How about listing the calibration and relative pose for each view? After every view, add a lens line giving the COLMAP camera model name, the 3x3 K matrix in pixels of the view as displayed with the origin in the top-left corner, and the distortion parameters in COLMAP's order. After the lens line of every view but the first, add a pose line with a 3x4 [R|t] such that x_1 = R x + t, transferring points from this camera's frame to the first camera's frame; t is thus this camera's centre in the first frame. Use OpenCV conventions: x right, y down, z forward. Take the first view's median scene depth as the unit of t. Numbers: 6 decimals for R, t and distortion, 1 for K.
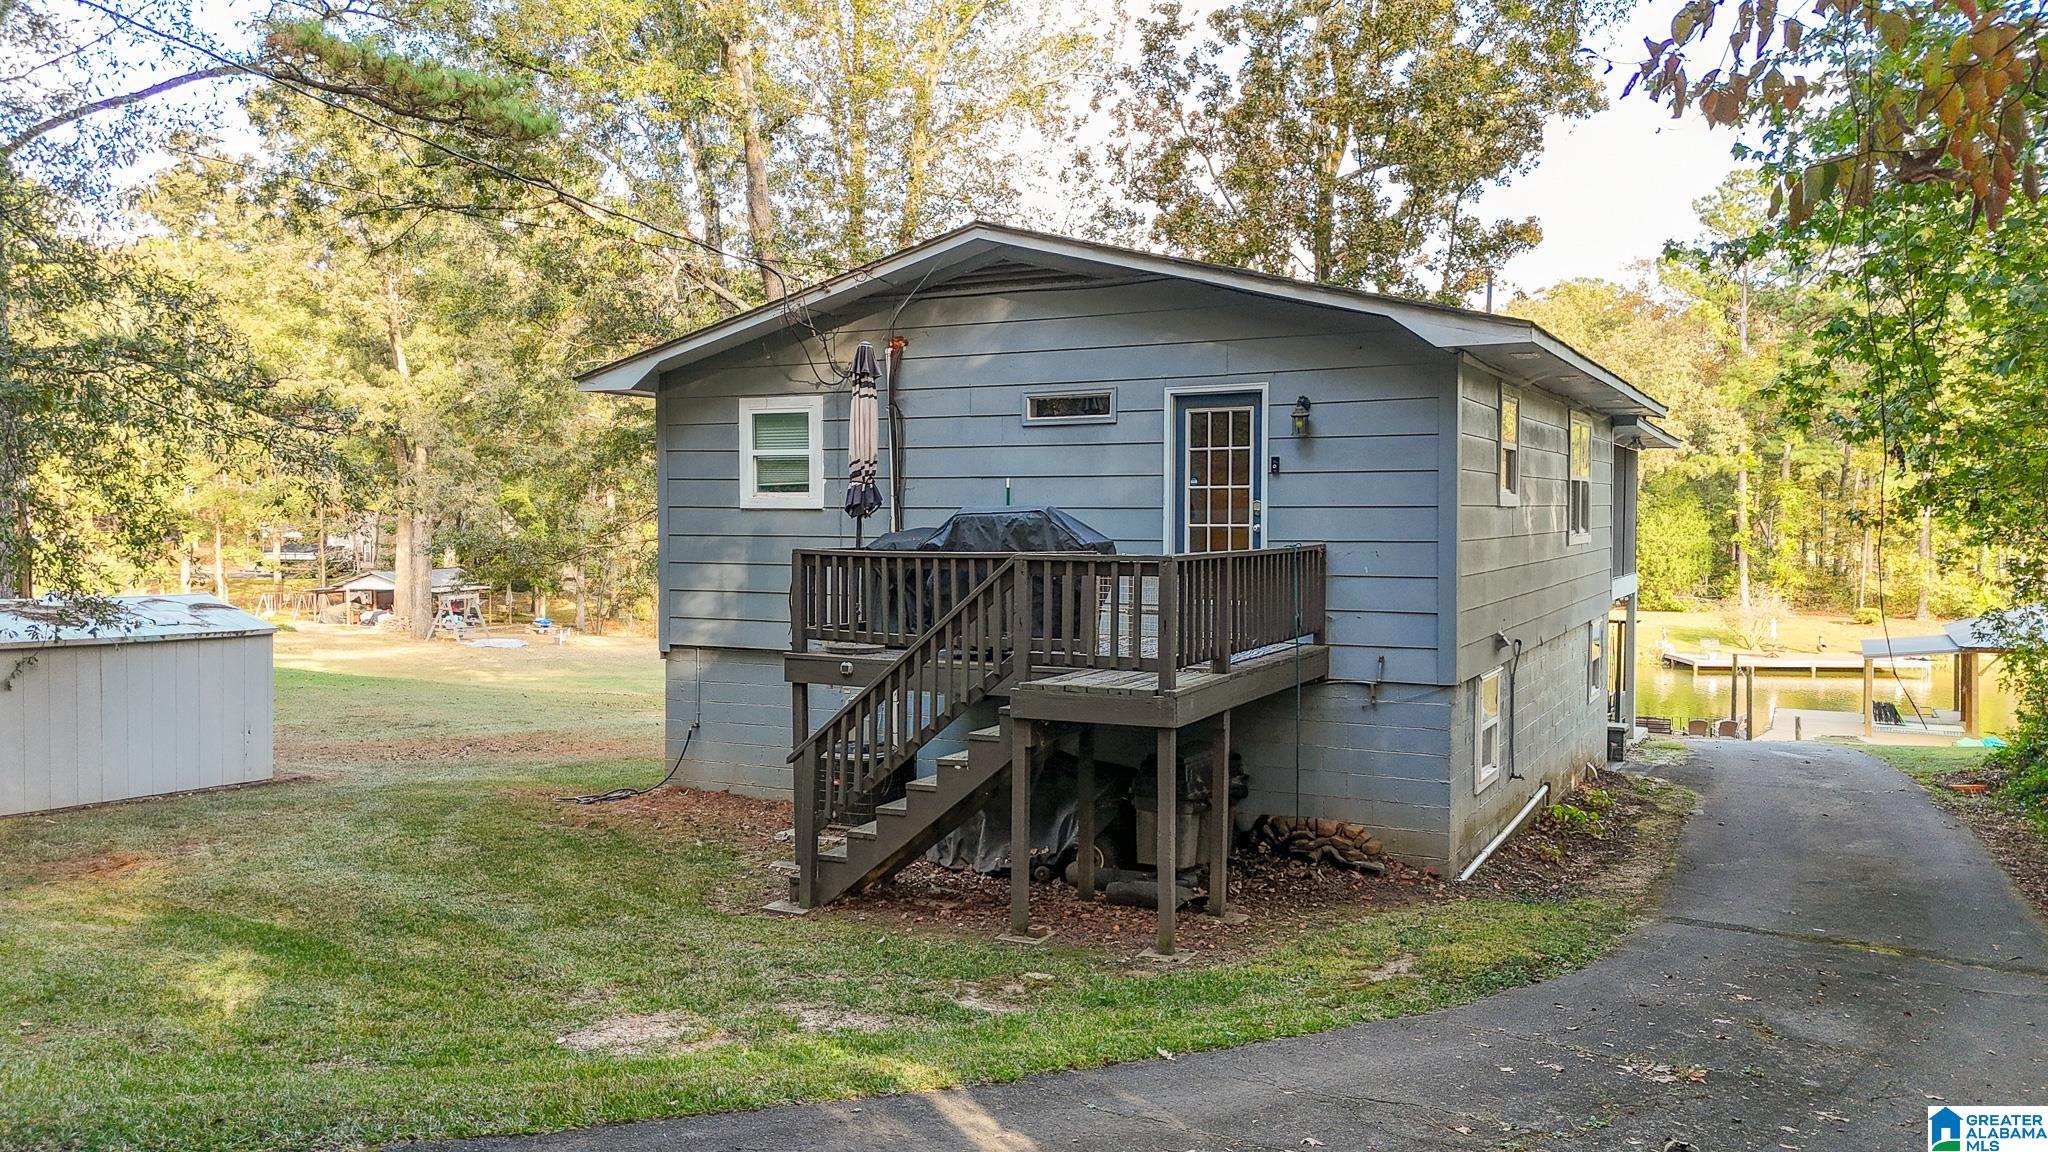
lens RADIAL K [[1542.3, 0, 1029.9], [0, 1542.3, 572.1], [0, 0, 1]] dist [0.042397, -0.010809]
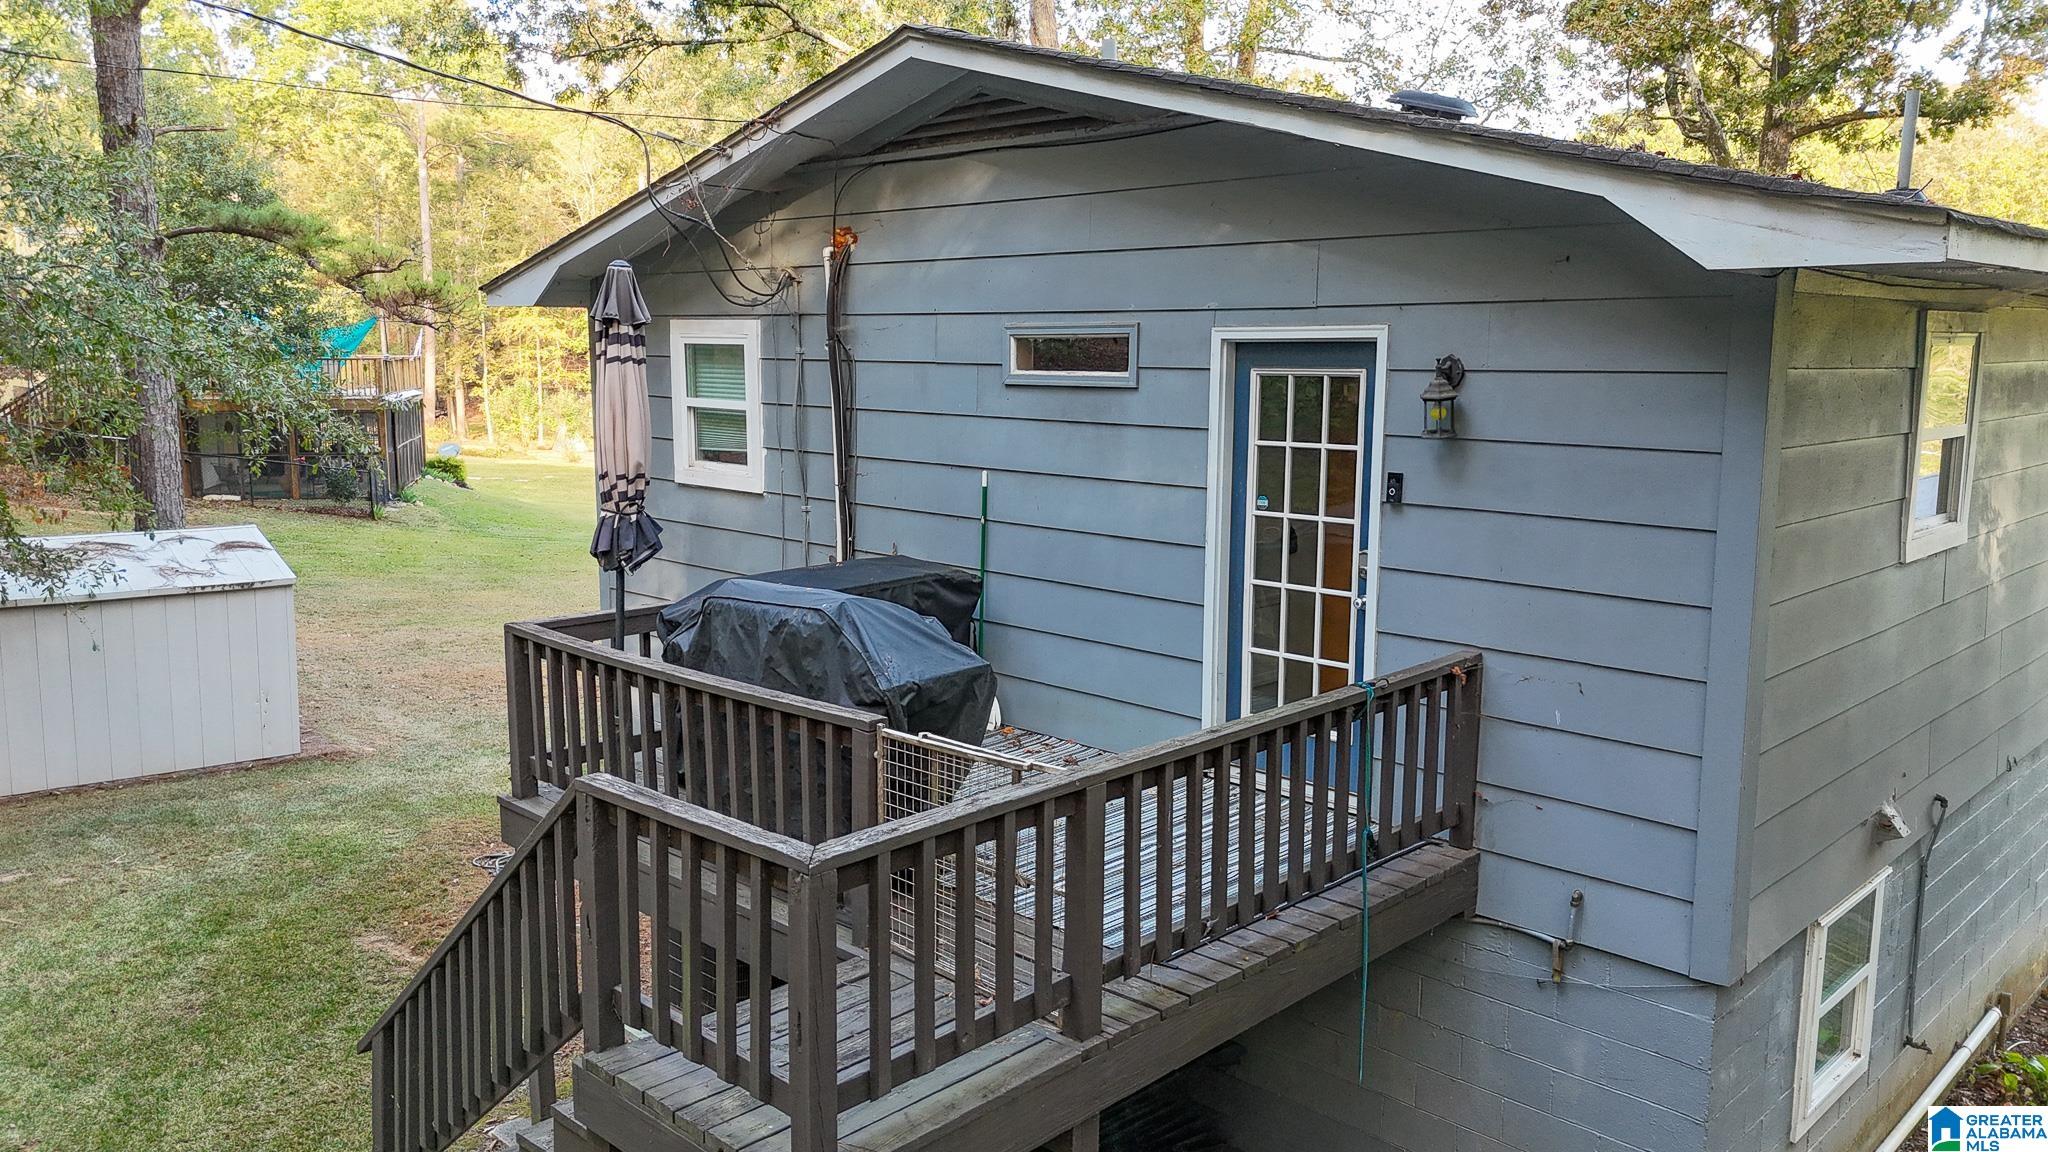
lens RADIAL K [[1542.3, 0, 1014.8], [0, 1542.3, 581.6], [0, 0, 1]] dist [0.042397, -0.010809]
pose [[0.956962, 0.048248, -0.286173, 0.169273], [-0.015428, 0.993147, 0.115852, -0.087257], [0.289801, -0.106451, 0.951148, 0.429064]]
